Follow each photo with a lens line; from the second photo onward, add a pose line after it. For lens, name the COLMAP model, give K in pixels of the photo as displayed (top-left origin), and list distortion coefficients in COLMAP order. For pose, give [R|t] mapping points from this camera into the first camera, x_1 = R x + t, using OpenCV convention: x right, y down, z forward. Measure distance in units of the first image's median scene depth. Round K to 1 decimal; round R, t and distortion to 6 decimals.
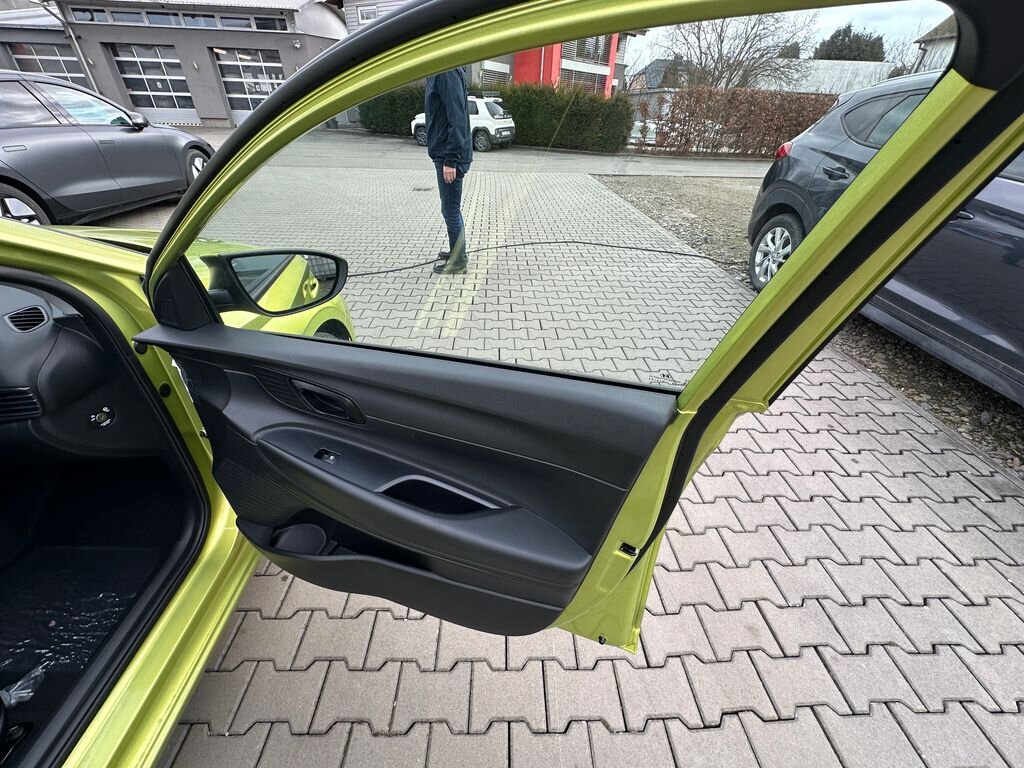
lens RADIAL K [[408.4, 0, 512.0], [0, 408.4, 384.0], [0, 0, 1]] dist [-0.001863, 0.000286]
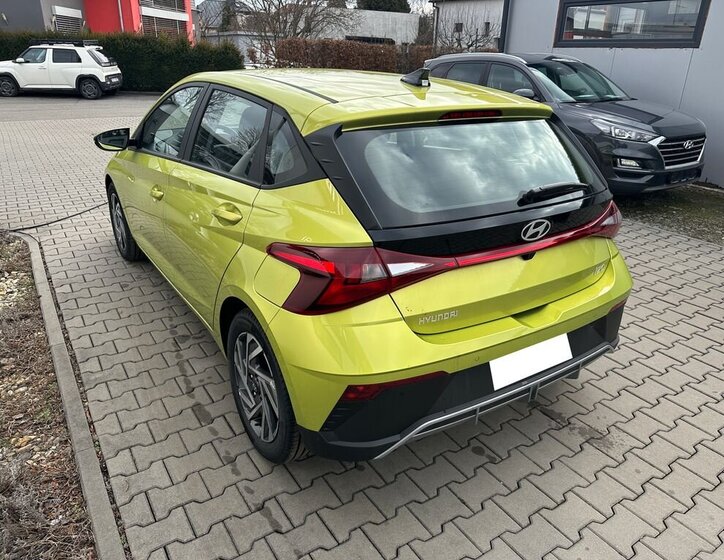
lens RADIAL K [[527.6, 0, 362.0], [0, 527.6, 280.0], [0, 0, 1]] dist [-0.004162, -0.005716]
pose [[0.853409, -0.208445, 0.477748, -0.180227], [0.288880, 0.952061, -0.100639, 0.090699], [-0.433868, 0.223898, 0.872713, -0.167319]]
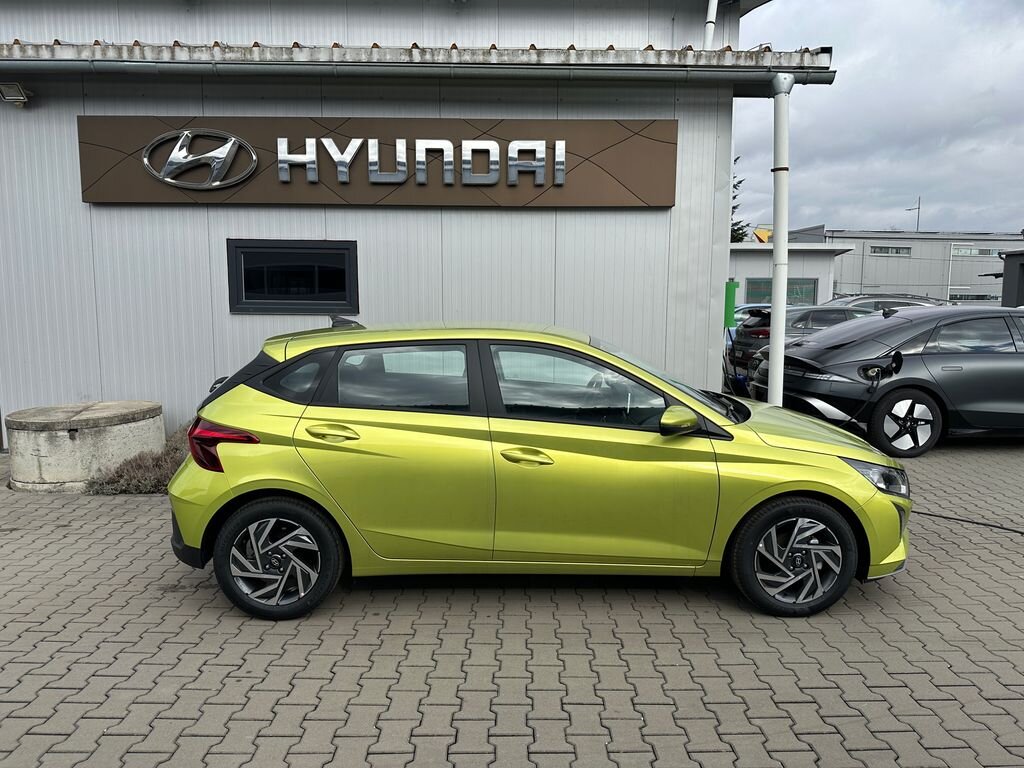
lens RADIAL K [[717.8, 0, 512.0], [0, 717.8, 384.0], [0, 0, 1]] dist [0.071766, -0.117673]
pose [[-0.028869, 0.090028, -0.995521, 0.178301], [-0.560437, 0.823216, 0.090698, -0.011051], [0.827694, 0.560545, 0.026689, -0.005673]]
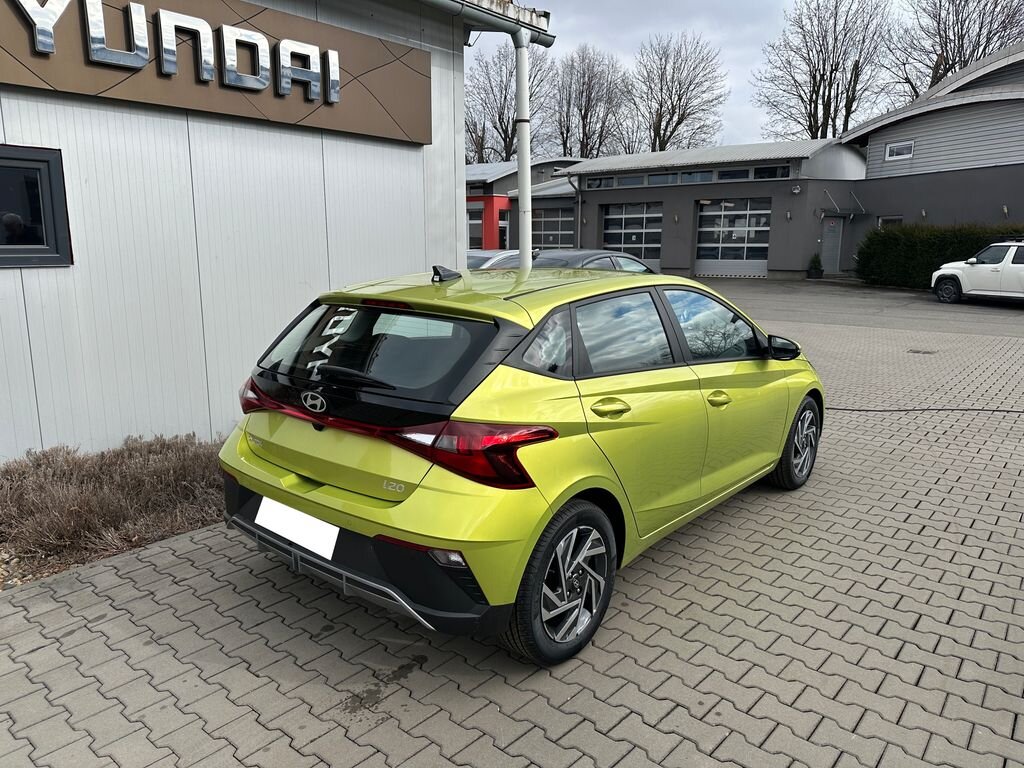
lens RADIAL K [[717.8, 0, 512.0], [0, 717.8, 384.0], [0, 0, 1]] dist [0.071766, -0.117673]
pose [[0.739303, 0.103003, -0.665448, 0.061112], [-0.359970, 0.895628, -0.261289, 0.103910], [0.569080, 0.432713, 0.699219, -0.181191]]
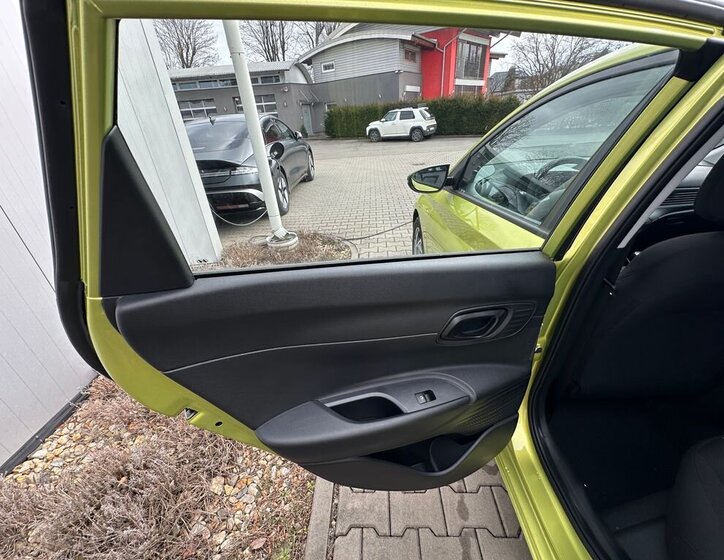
lens RADIAL K [[299.5, 0, 362.0], [0, 299.5, 280.0], [0, 0, 1]] dist [-0.002198, -0.000382]
pose [[0.993699, -0.049803, -0.100408, -0.166833], [0.039821, 0.994282, -0.099082, 0.031281], [0.104768, 0.094460, 0.990000, -0.053298]]
